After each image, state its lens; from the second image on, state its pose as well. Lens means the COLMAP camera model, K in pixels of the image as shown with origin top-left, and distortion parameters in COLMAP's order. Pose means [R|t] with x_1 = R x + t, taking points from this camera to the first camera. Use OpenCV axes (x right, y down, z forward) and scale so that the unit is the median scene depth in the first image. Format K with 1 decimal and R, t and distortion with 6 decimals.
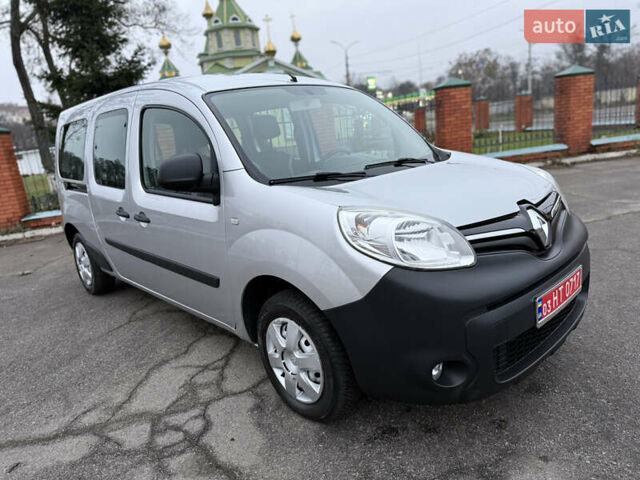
lens RADIAL K [[450.8, 0, 317.8], [0, 450.8, 239.4], [0, 0, 1]] dist [0.023214, -0.034741]
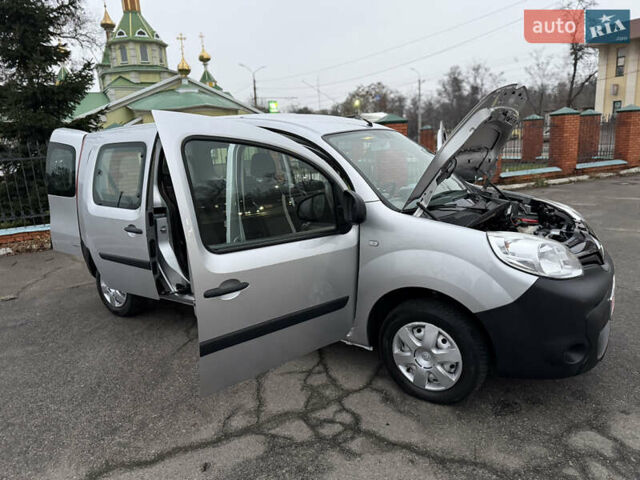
lens RADIAL K [[450.8, 0, 313.4], [0, 450.8, 242.4], [0, 0, 1]] dist [0.023214, -0.034741]
pose [[0.975130, 0.000225, 0.221632, -0.541481], [0.008242, 0.999271, -0.037277, -0.000109], [-0.221478, 0.038177, 0.974418, -0.127466]]
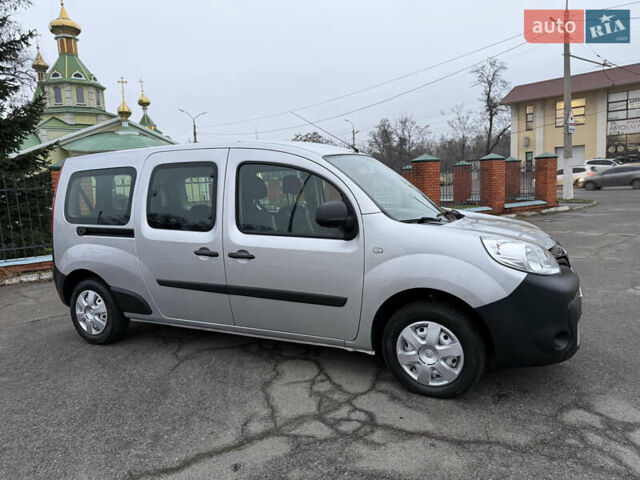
lens RADIAL K [[450.8, 0, 313.8], [0, 450.8, 240.9], [0, 0, 1]] dist [0.023214, -0.034741]
pose [[0.934547, 0.015132, 0.355517, -0.736435], [0.035889, 0.989993, -0.136479, 0.092630], [-0.354024, 0.140305, 0.924652, -0.141065]]
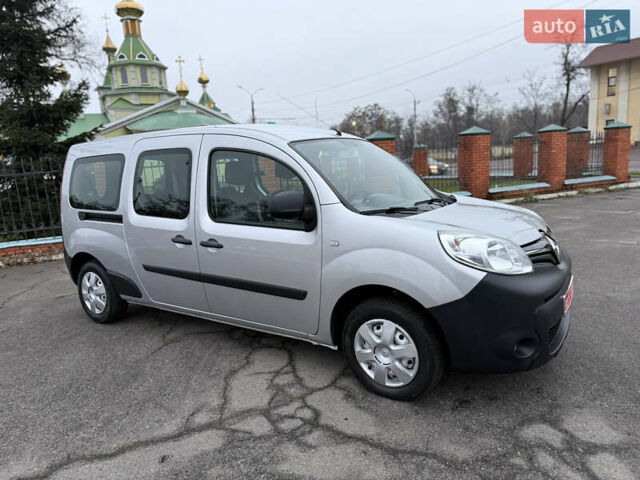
lens RADIAL K [[450.8, 0, 311.4], [0, 450.8, 241.0], [0, 0, 1]] dist [0.023214, -0.034741]
pose [[0.975956, 0.007793, 0.217829, -0.461073], [0.010641, 0.996466, -0.083326, 0.049875], [-0.217708, 0.083641, 0.972423, -0.183245]]
